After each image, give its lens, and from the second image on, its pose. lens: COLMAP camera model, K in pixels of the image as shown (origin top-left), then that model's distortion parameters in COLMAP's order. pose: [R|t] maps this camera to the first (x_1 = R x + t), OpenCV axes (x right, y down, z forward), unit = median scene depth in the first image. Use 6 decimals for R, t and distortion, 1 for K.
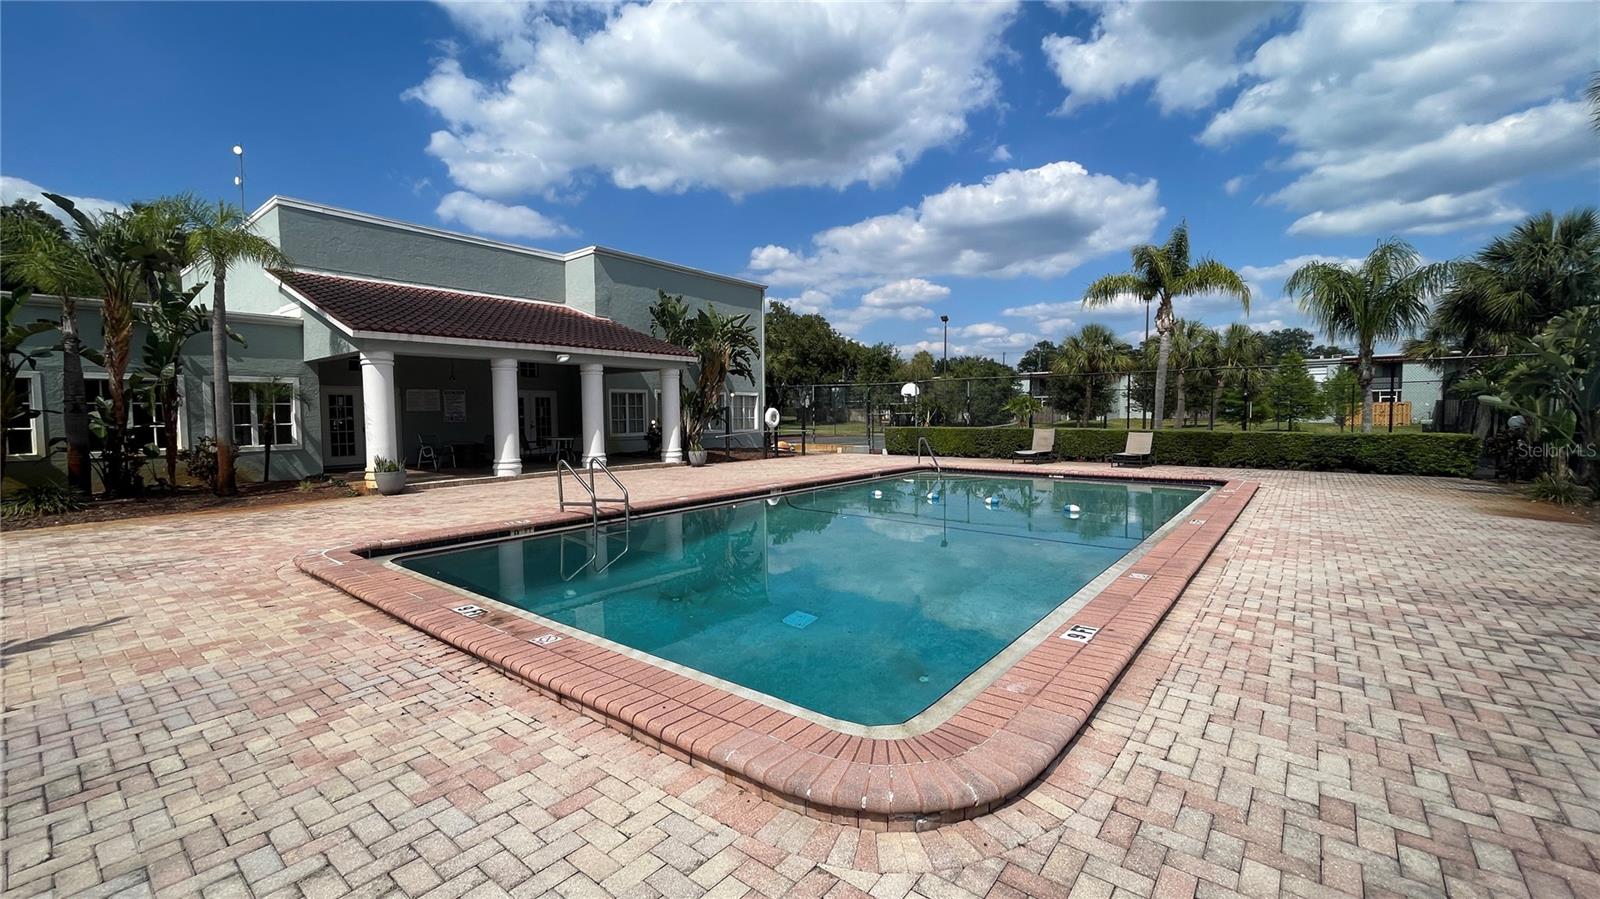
lens RADIAL K [[632.8, 0, 800.0], [0, 632.8, 449.5], [0, 0, 1]] dist [-0.005350, 0.000860]
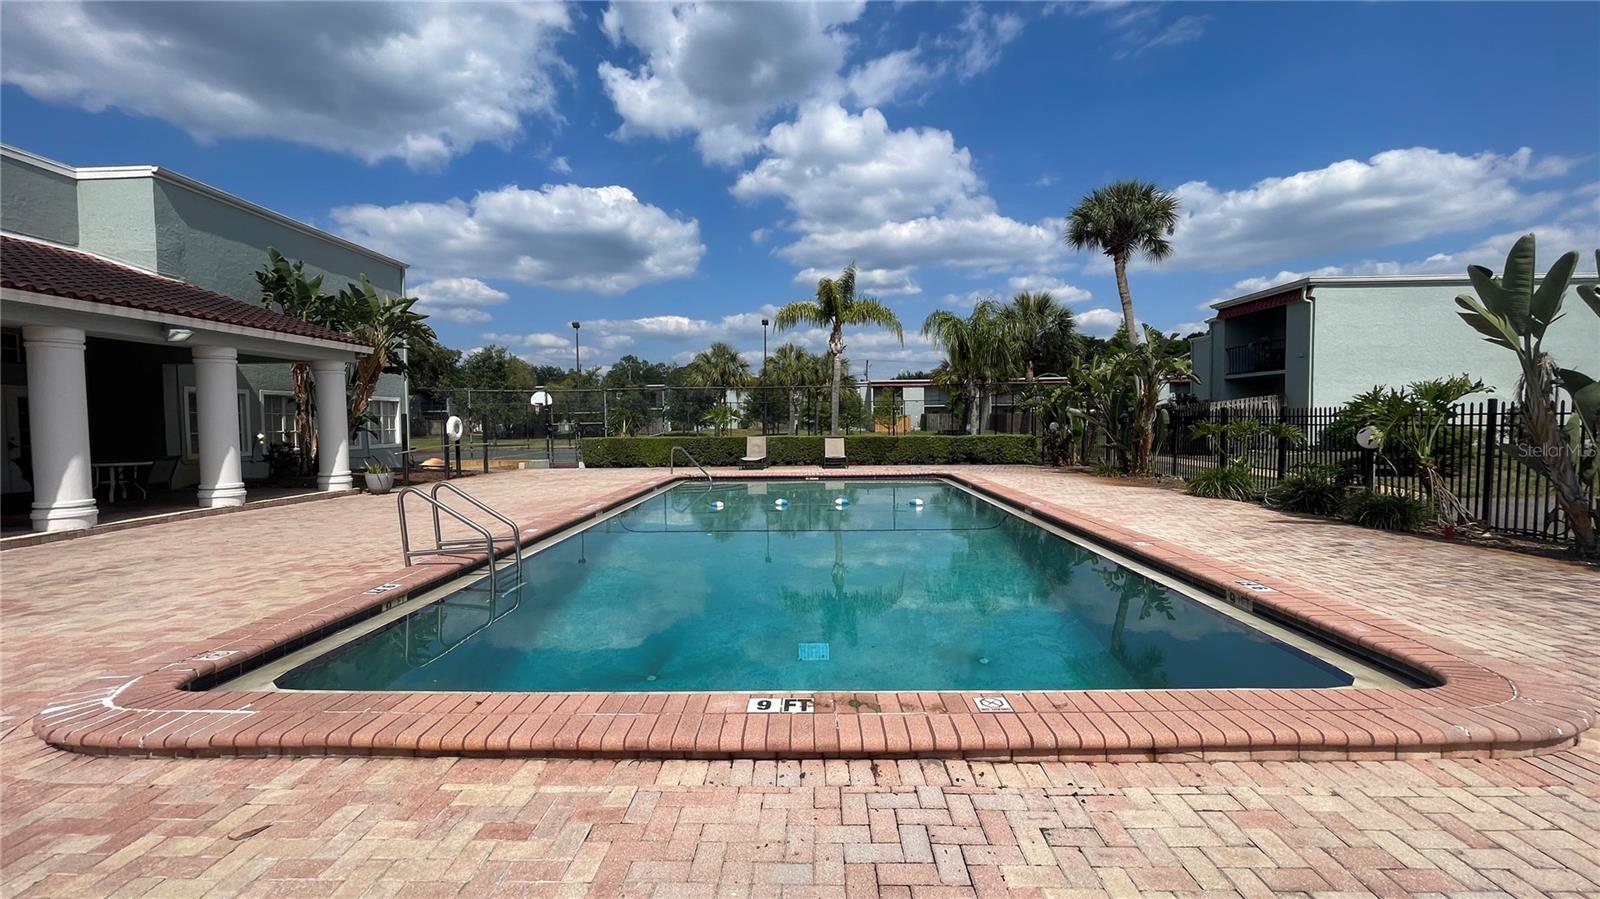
lens RADIAL K [[632.8, 0, 800.0], [0, 632.8, 449.5], [0, 0, 1]] dist [-0.005350, 0.000860]
pose [[0.803830, -0.027212, 0.594236, -0.231005], [0.038448, 0.999241, -0.006250, -0.001818], [-0.593615, 0.027872, 0.804266, 0.116660]]
